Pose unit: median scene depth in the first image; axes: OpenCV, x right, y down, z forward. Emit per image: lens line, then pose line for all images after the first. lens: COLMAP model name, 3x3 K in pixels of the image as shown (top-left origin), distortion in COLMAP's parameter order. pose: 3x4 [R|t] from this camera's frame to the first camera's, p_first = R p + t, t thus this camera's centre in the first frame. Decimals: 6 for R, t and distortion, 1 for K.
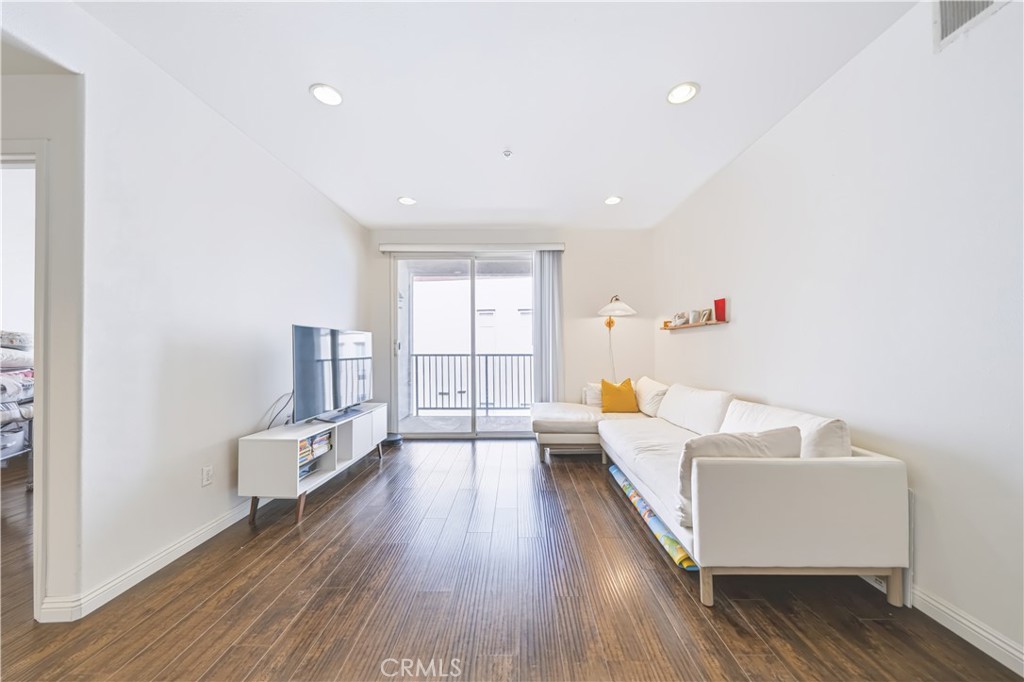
lens RADIAL K [[348.7, 0, 514.5], [0, 348.7, 344.3], [0, 0, 1]] dist [-0.002295, 0.000203]
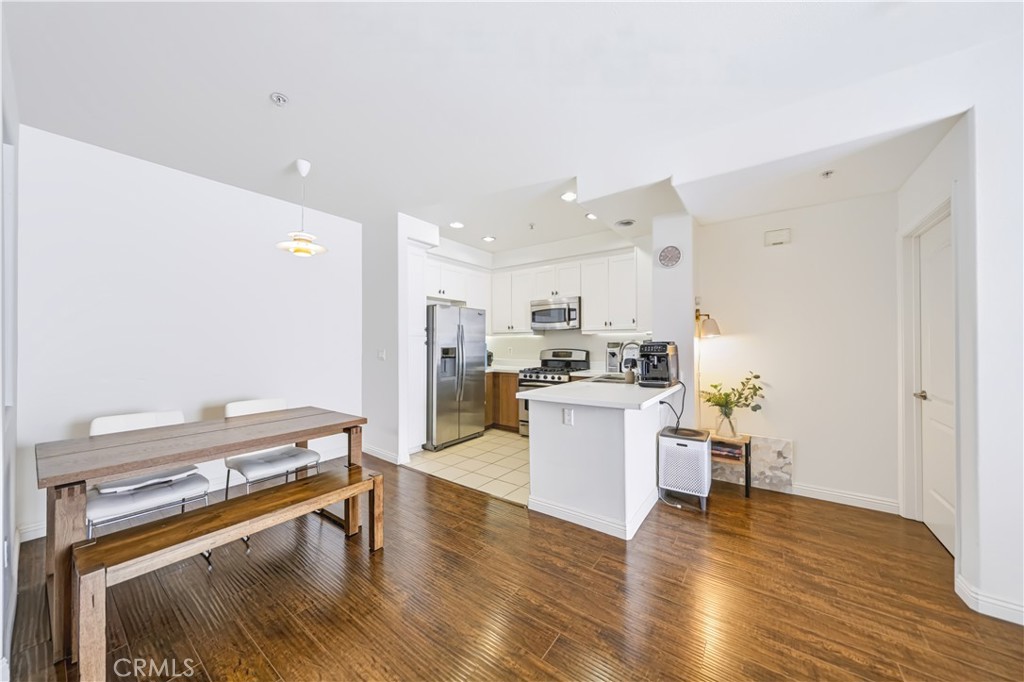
lens RADIAL K [[348.7, 0, 512.6], [0, 348.7, 341.6], [0, 0, 1]] dist [-0.002295, 0.000203]
pose [[-0.585077, -0.002381, -0.810974, 0.215133], [0.009735, 0.999903, -0.009959, -0.024587], [0.810919, -0.013721, -0.584997, 0.212848]]
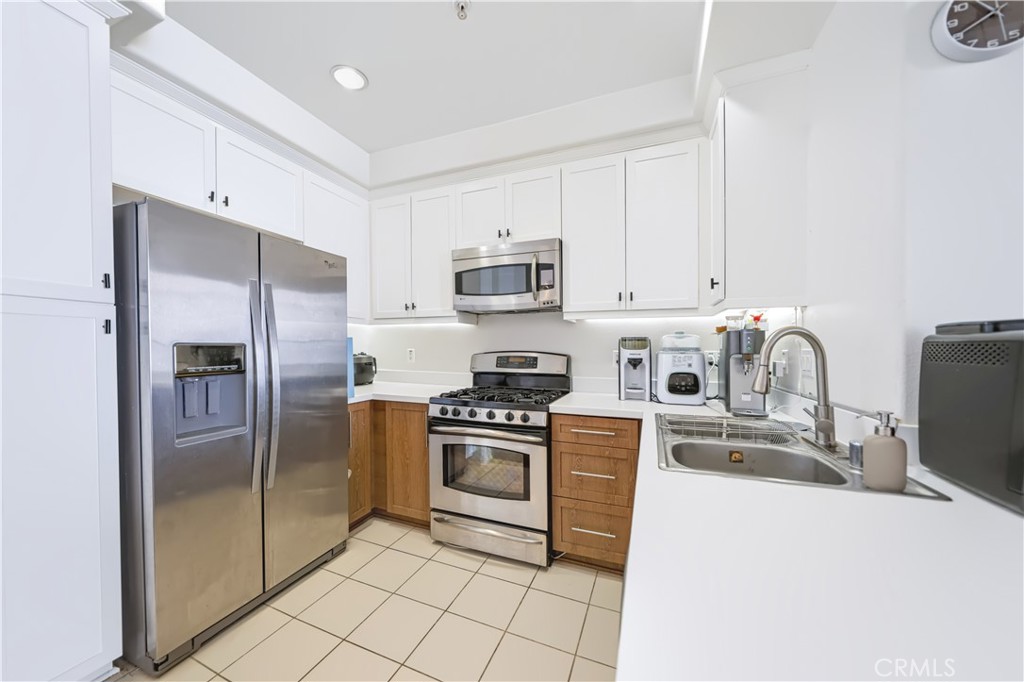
lens RADIAL K [[348.7, 0, 504.1], [0, 348.7, 356.2], [0, 0, 1]] dist [-0.002295, 0.000203]
pose [[-0.375798, 0.023238, -0.926410, -0.412979], [0.003231, 0.999712, 0.023765, -0.012296], [0.926696, 0.005937, -0.375765, -0.230199]]
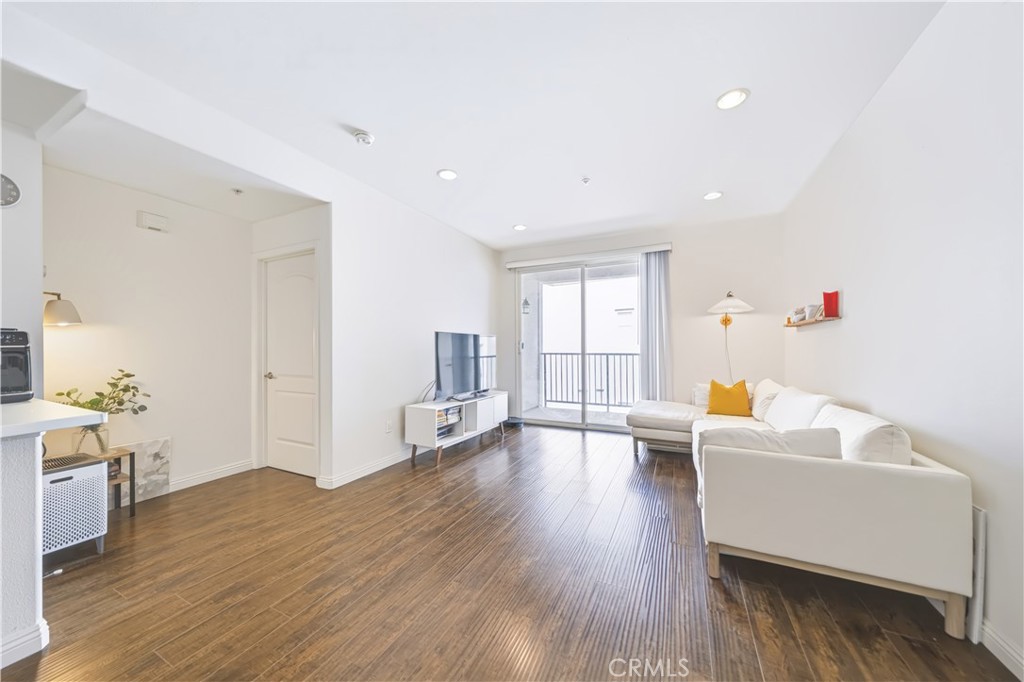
lens RADIAL K [[348.7, 0, 512.9], [0, 348.7, 346.4], [0, 0, 1]] dist [-0.002295, 0.000203]
pose [[0.902213, -0.001500, -0.431288, 0.214590], [0.004772, 0.999967, 0.006504, -0.001284], [0.431265, -0.007926, 0.902191, -0.132351]]
